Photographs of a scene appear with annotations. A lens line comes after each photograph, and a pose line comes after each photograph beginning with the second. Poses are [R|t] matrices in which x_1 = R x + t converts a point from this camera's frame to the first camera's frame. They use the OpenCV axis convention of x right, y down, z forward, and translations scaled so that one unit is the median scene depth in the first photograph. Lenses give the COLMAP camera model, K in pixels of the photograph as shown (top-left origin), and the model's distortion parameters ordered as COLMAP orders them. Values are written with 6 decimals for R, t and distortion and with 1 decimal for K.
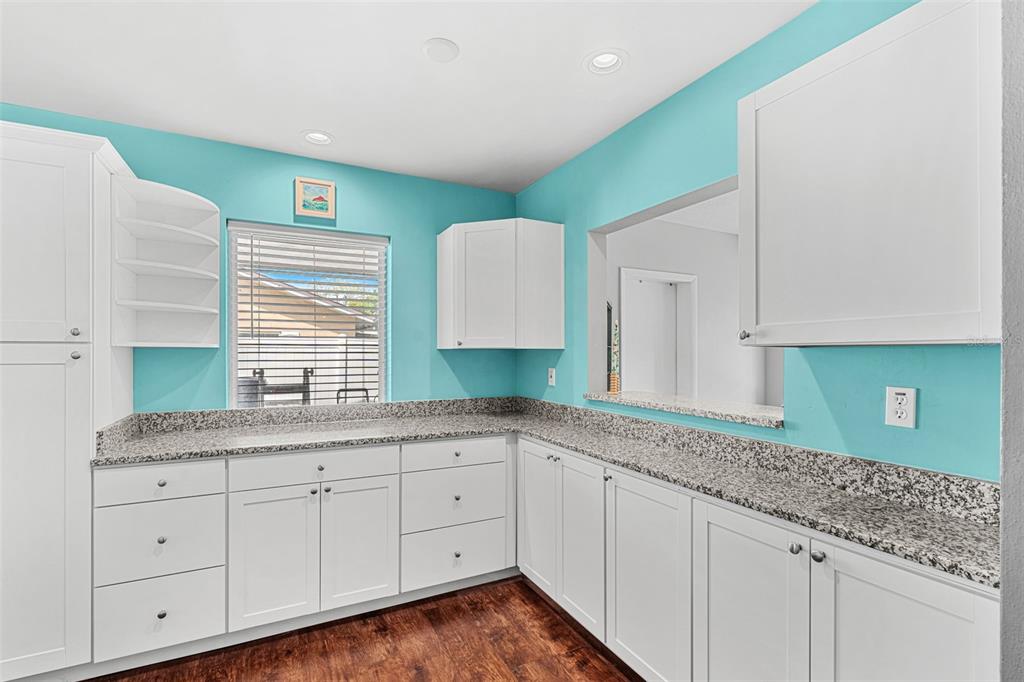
lens RADIAL K [[482.1, 0, 515.6], [0, 482.1, 351.0], [0, 0, 1]] dist [-0.004086, 0.001805]
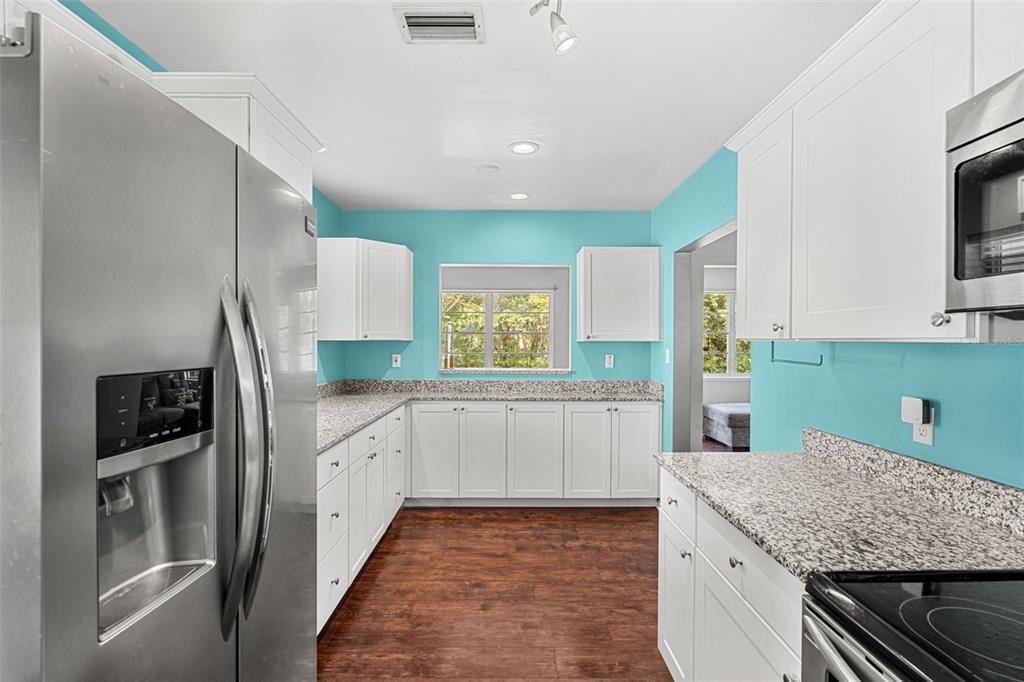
lens RADIAL K [[482.1, 0, 517.4], [0, 482.1, 341.6], [0, 0, 1]] dist [-0.004086, 0.001805]
pose [[0.433644, -0.003395, 0.901078, -1.254226], [-0.004148, 0.999975, 0.005763, -0.013271], [-0.901075, -0.006236, 0.433619, 0.119769]]
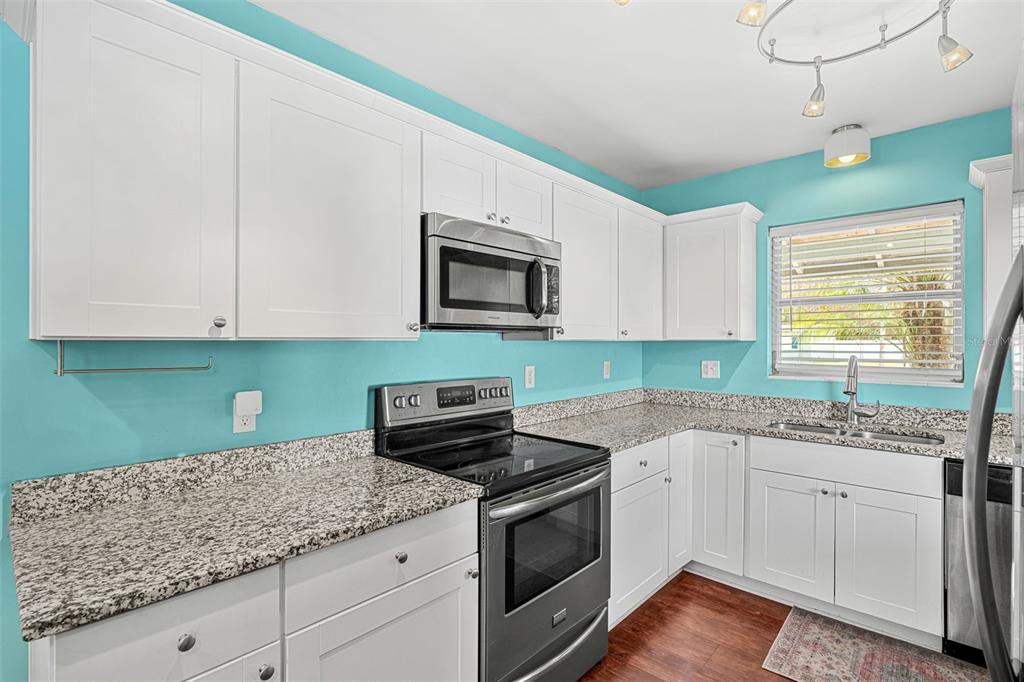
lens RADIAL K [[482.1, 0, 507.4], [0, 482.1, 342.5], [0, 0, 1]] dist [-0.004086, 0.001805]
pose [[-0.937764, -0.001555, -0.347270, -0.610534], [-0.001586, 0.999999, -0.000193, -0.008912], [0.347270, 0.000370, -0.937765, 0.667660]]
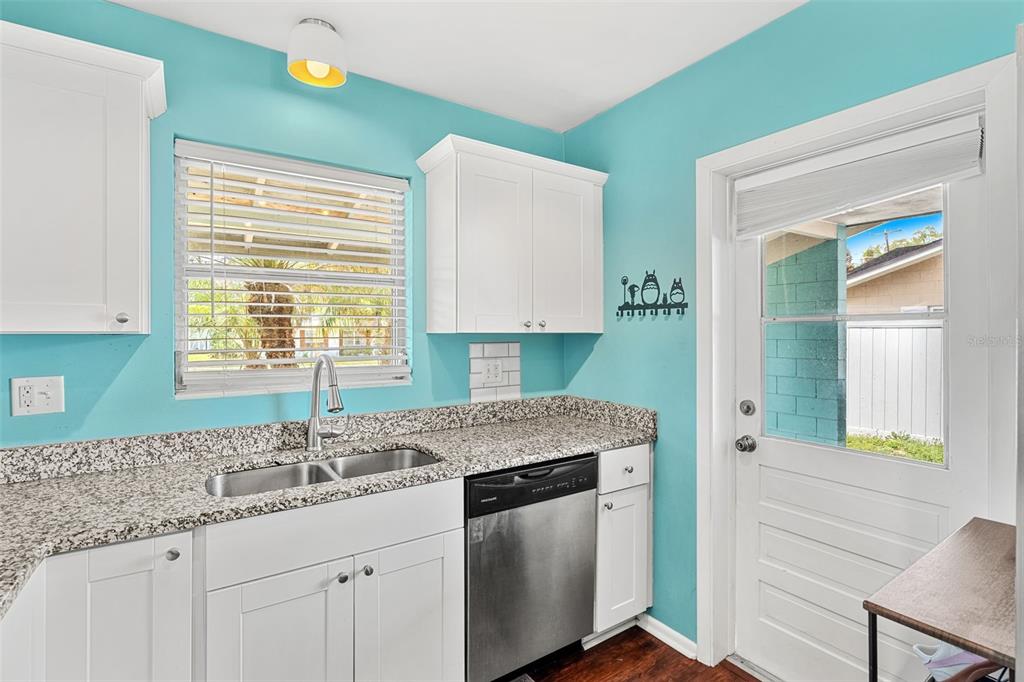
lens RADIAL K [[482.1, 0, 506.5], [0, 482.1, 335.6], [0, 0, 1]] dist [-0.004086, 0.001805]
pose [[0.114193, 0.002104, -0.993456, -0.916385], [0.005147, 0.999983, 0.002709, -0.011612], [0.993445, -0.005422, 0.114180, 0.138940]]
